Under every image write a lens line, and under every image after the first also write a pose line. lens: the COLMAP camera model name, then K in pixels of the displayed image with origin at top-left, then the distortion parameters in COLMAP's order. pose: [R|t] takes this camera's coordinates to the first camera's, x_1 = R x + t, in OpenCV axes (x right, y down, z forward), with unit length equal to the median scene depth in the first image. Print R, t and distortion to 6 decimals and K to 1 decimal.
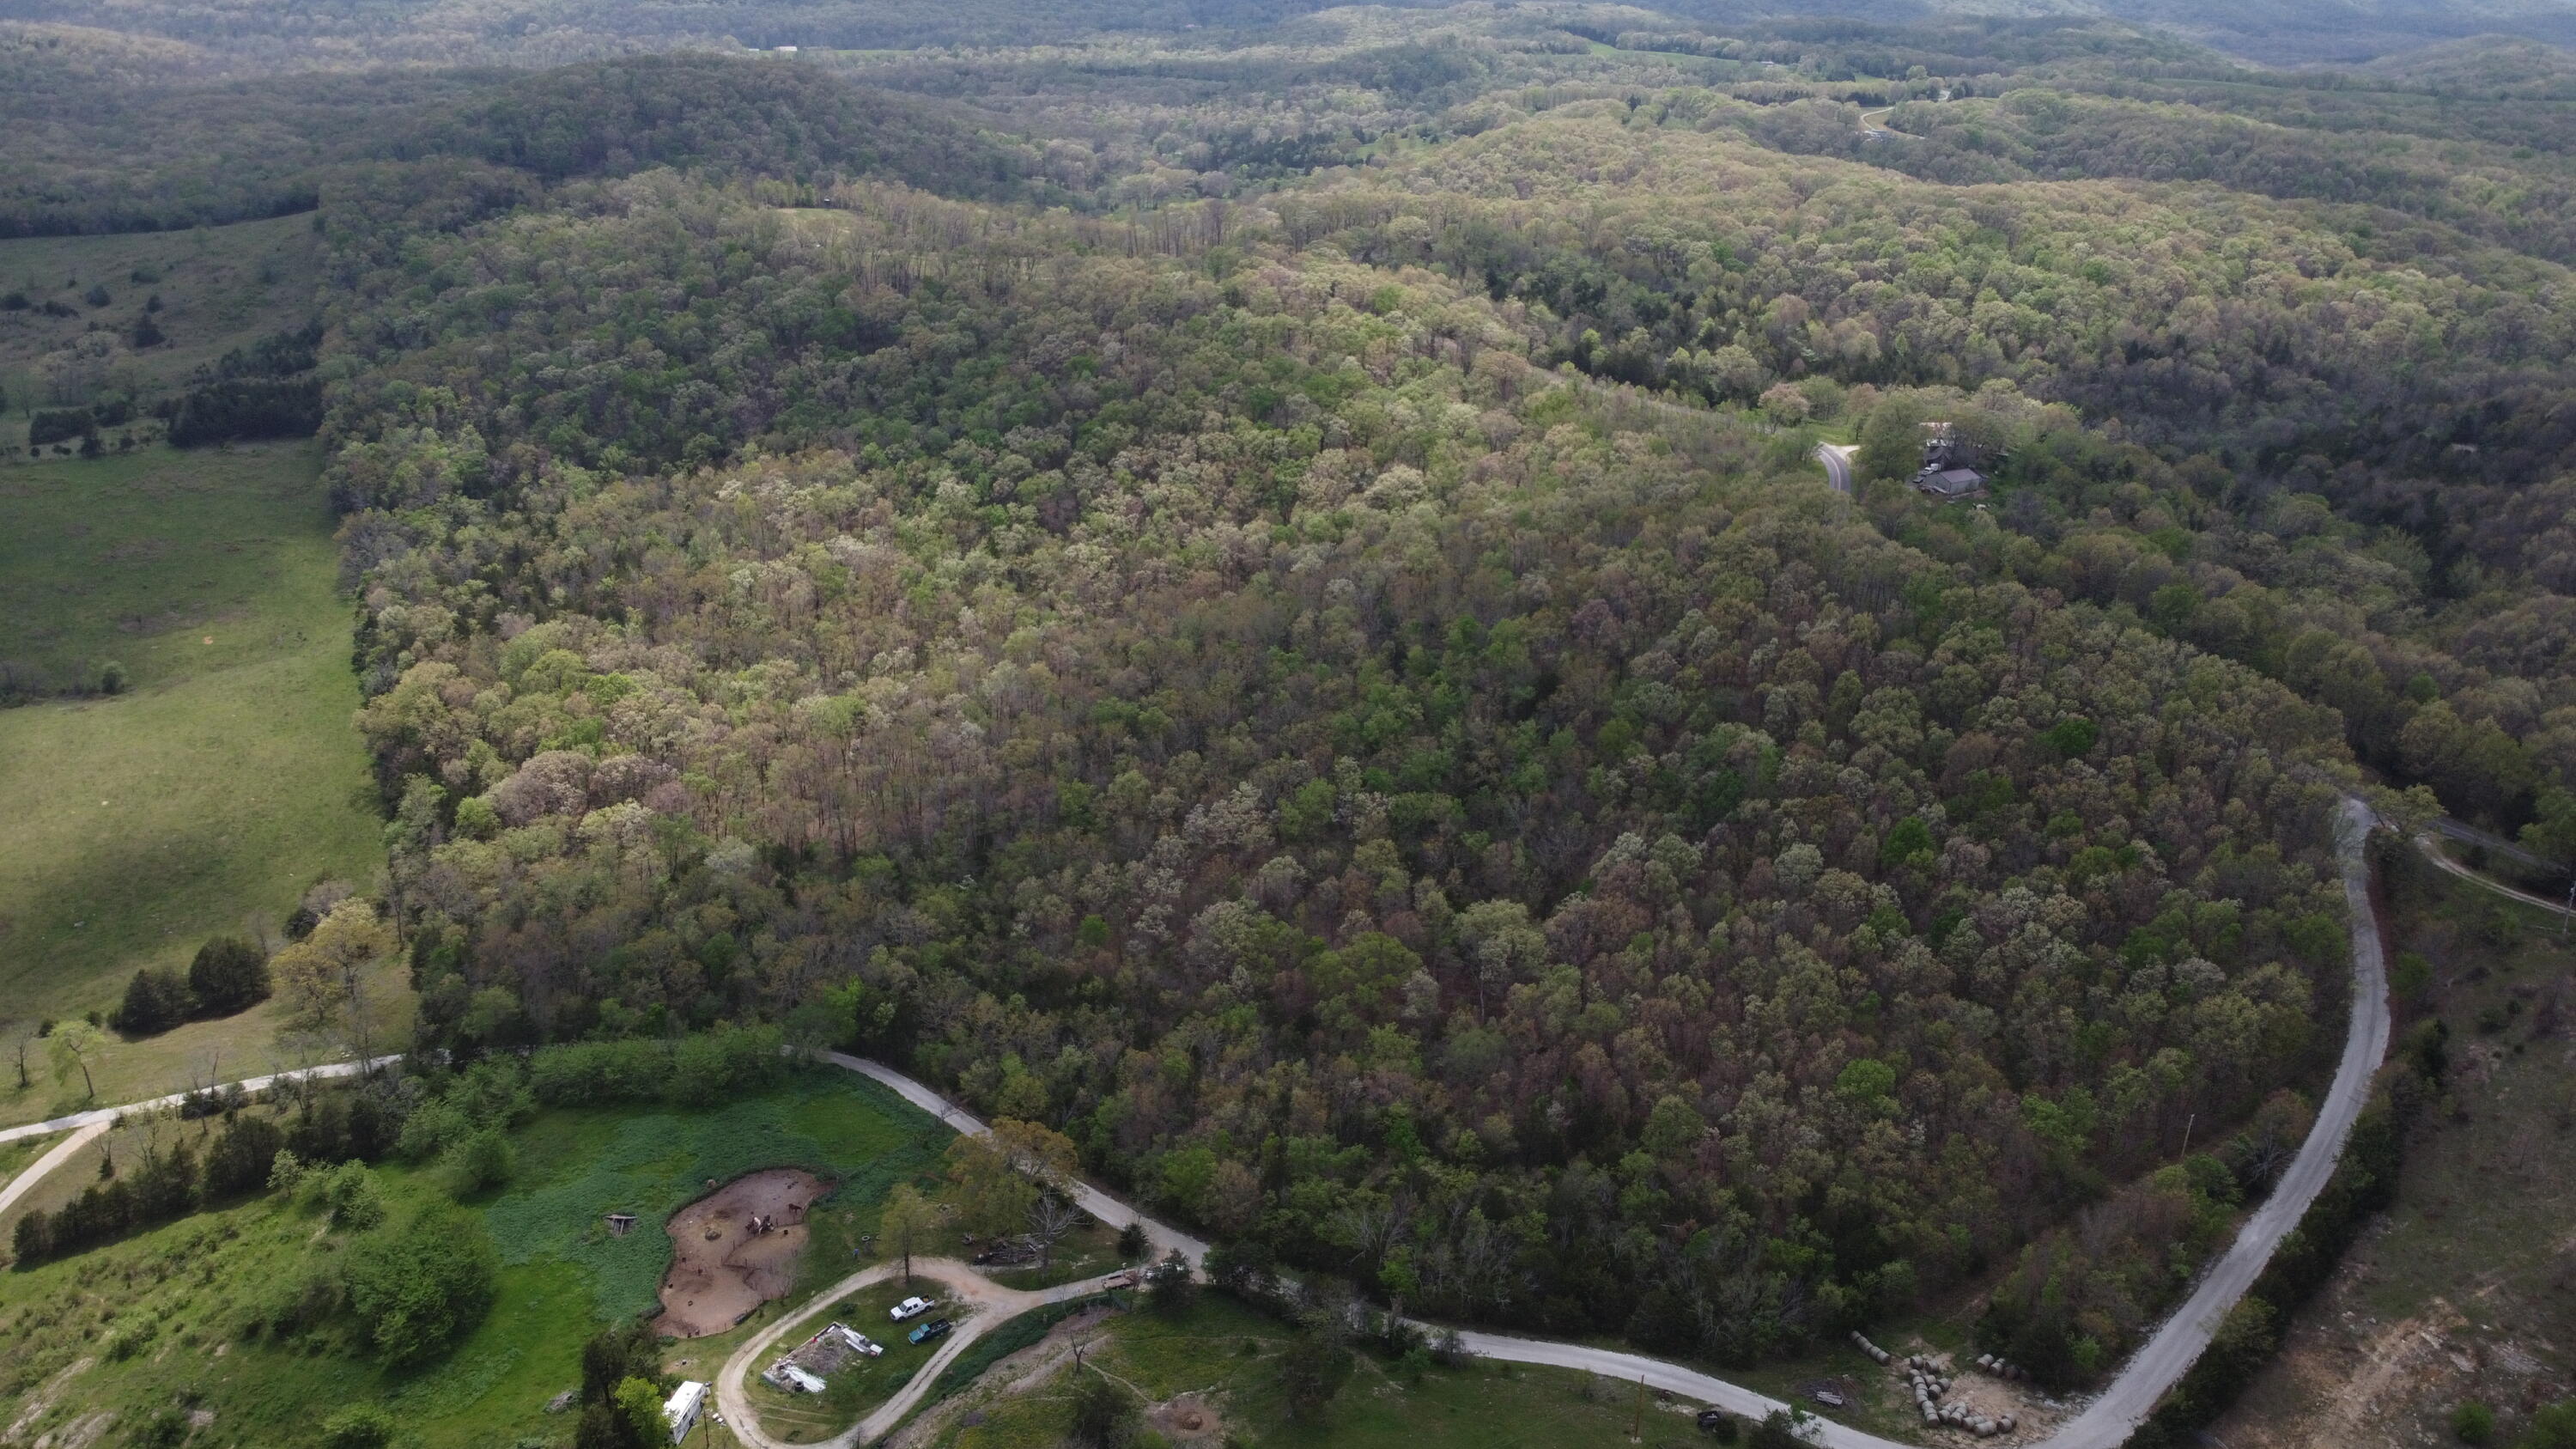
lens RADIAL K [[1948.7, 0, 1281.2], [0, 1948.7, 706.8], [0, 0, 1]] dist [0.008235, -0.011699]
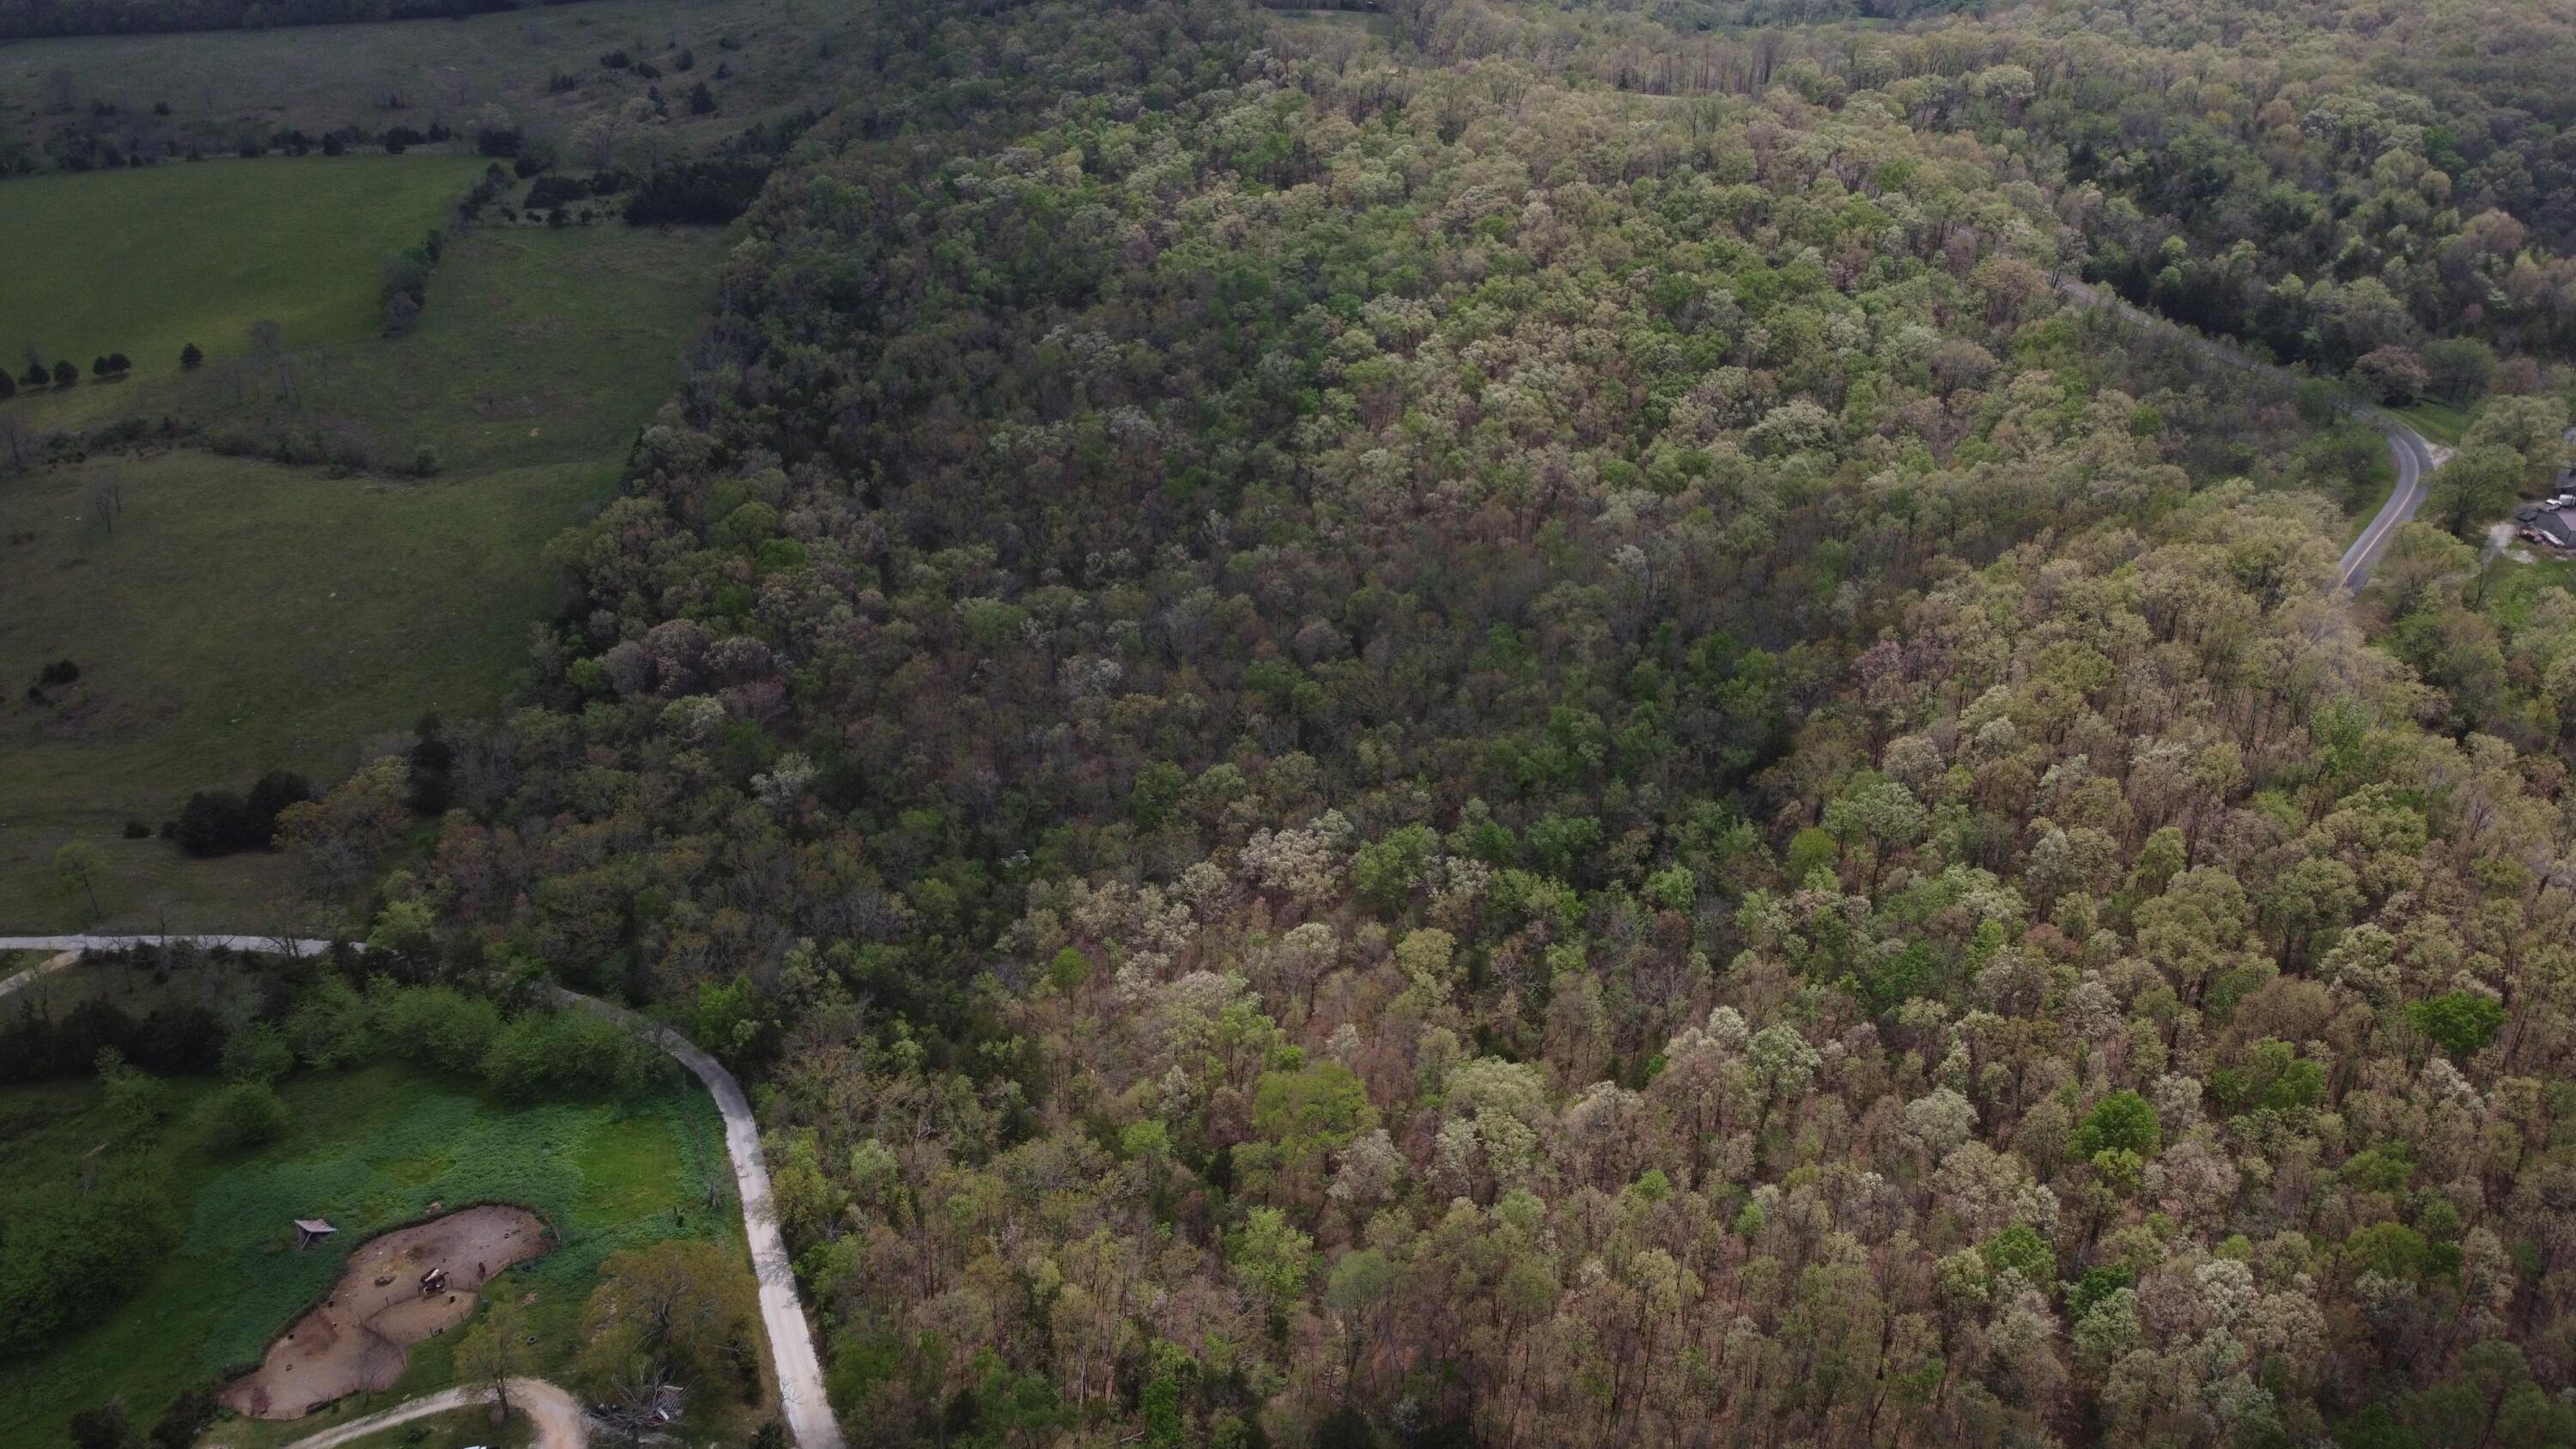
lens RADIAL K [[1948.7, 0, 1281.2], [0, 1948.7, 706.8], [0, 0, 1]] dist [0.008235, -0.011699]
pose [[0.922784, 0.178842, -0.341299, 0.161528], [-0.144046, 0.981653, 0.124929, -0.070848], [0.357380, -0.066120, 0.931616, 0.178183]]
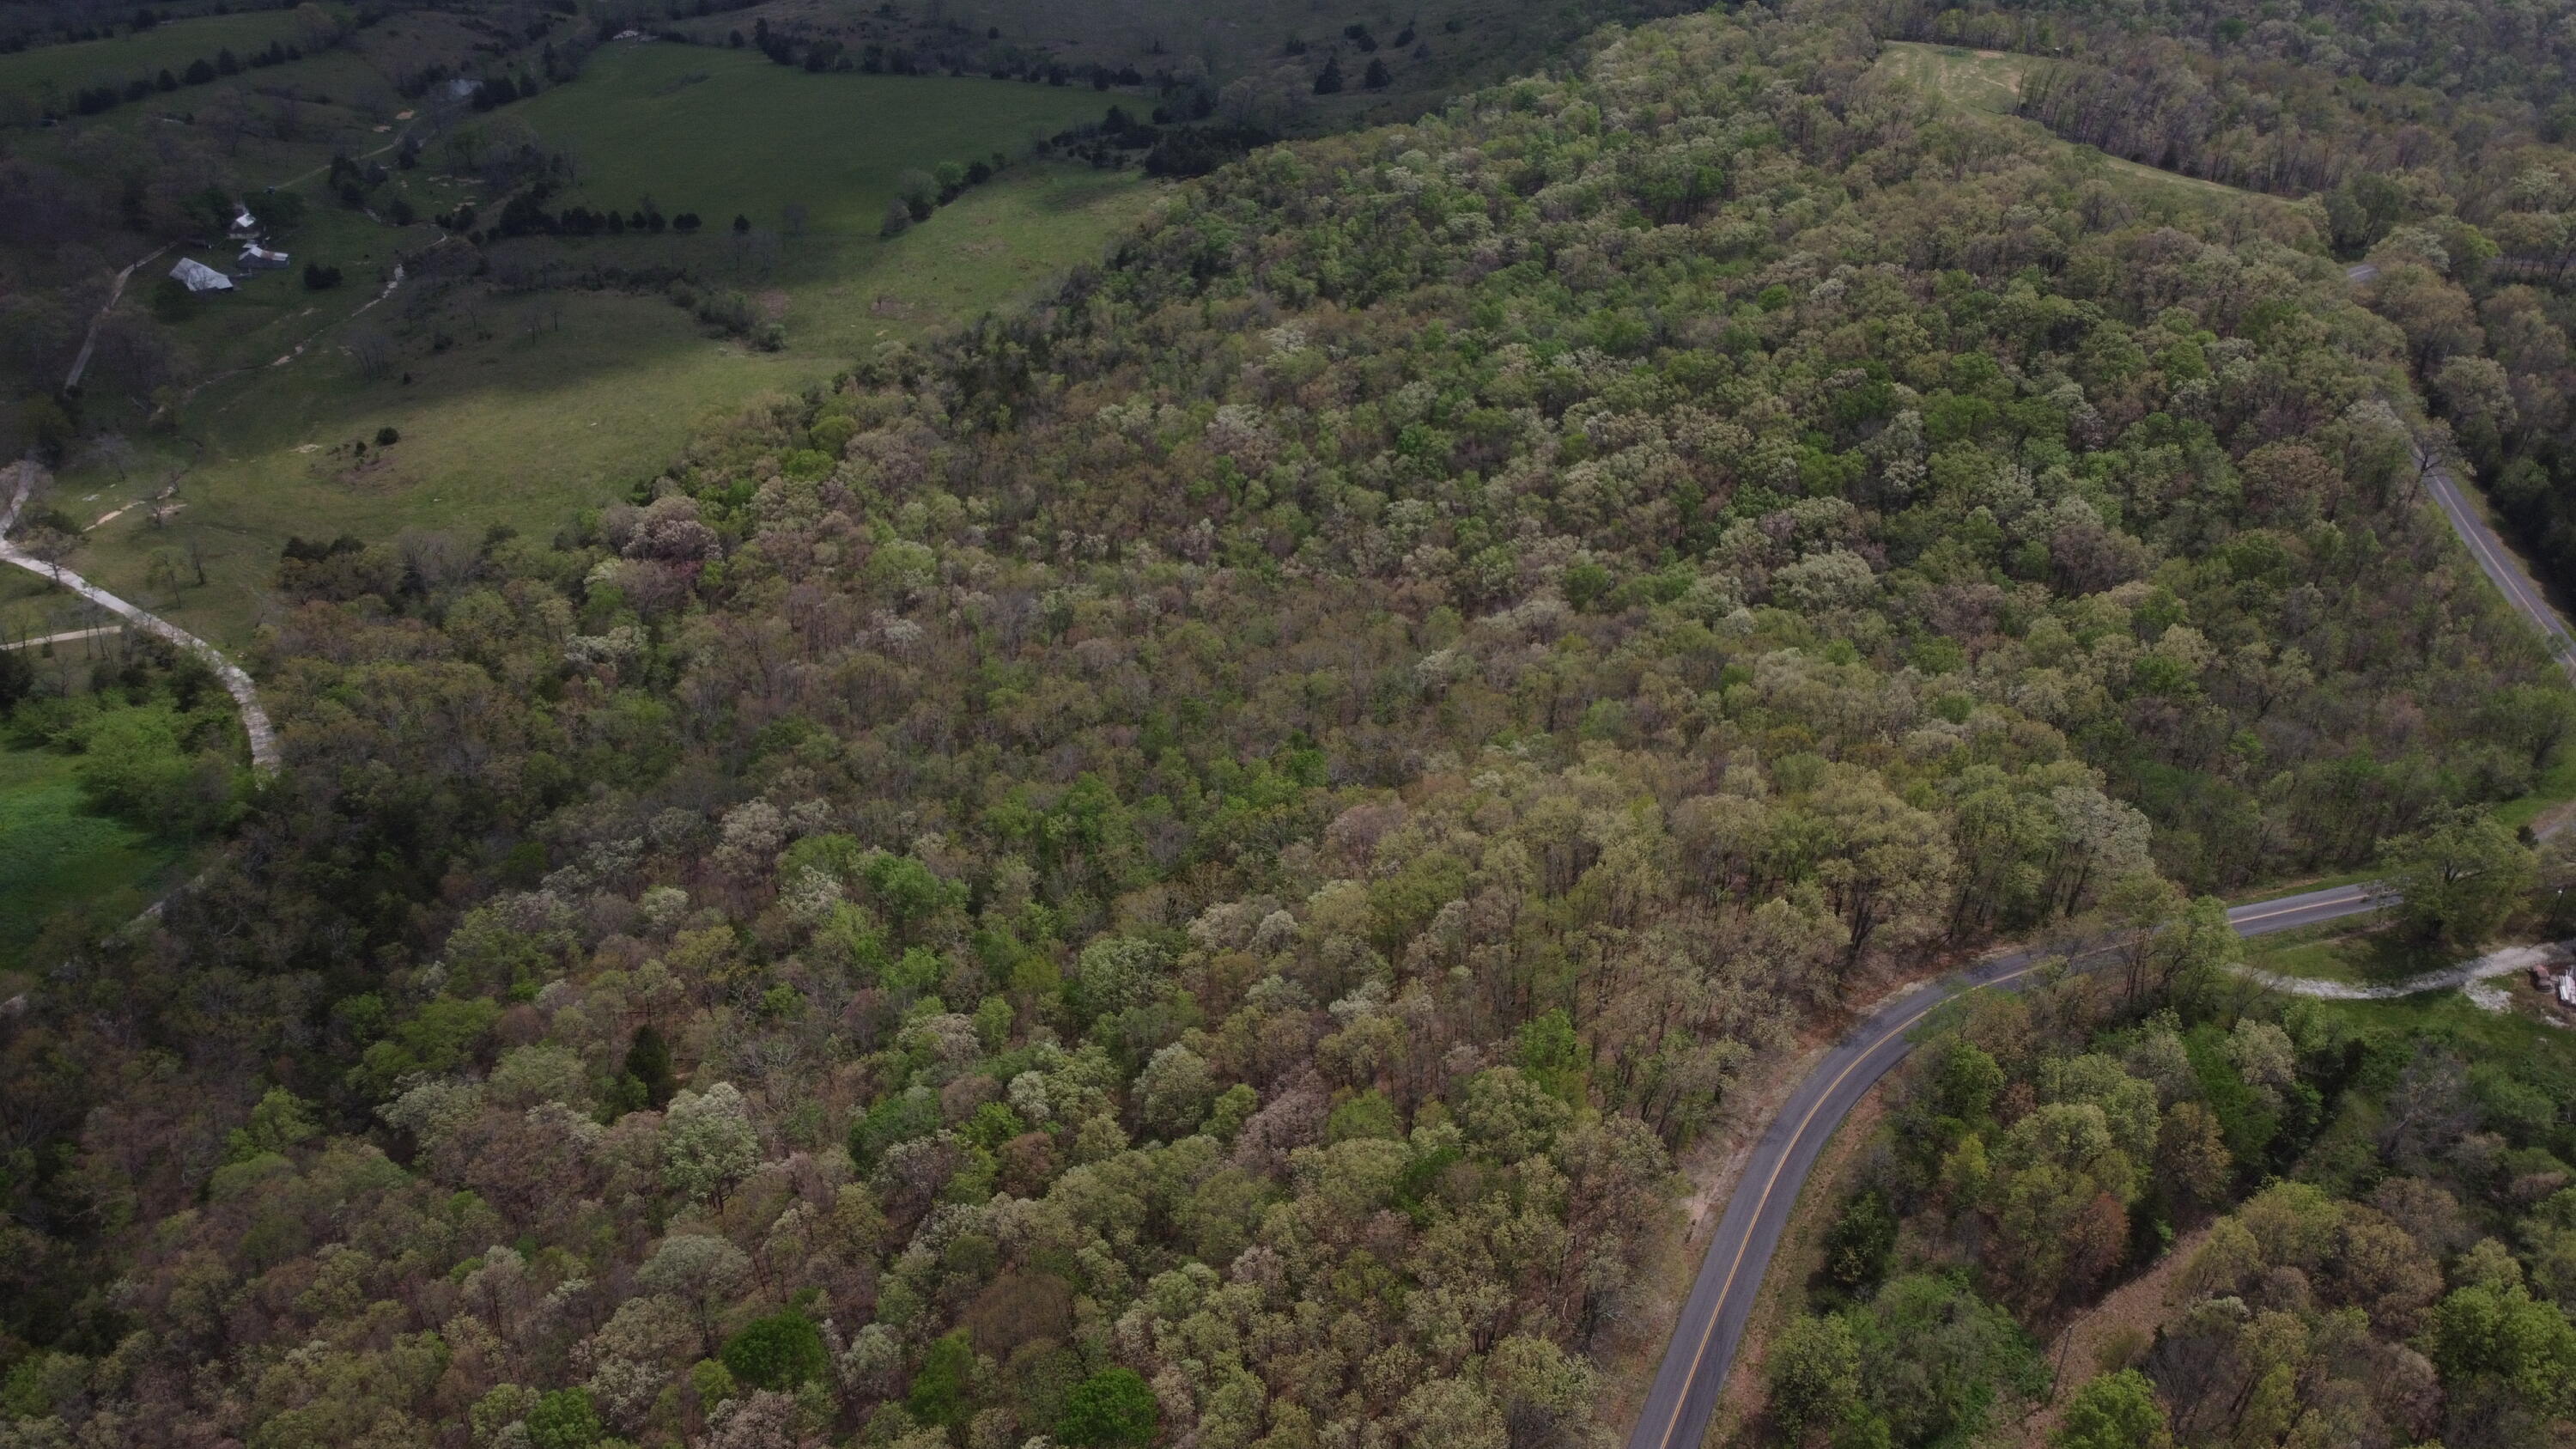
lens RADIAL K [[1956.6, 0, 1288.0], [0, 1956.6, 724.5], [0, 0, 1]] dist [-0.000970, -0.000967]
pose [[0.545450, 0.400508, -0.736259, 0.467925], [-0.323631, 0.910955, 0.255779, -0.179898], [0.773141, 0.098762, 0.626498, 0.462069]]
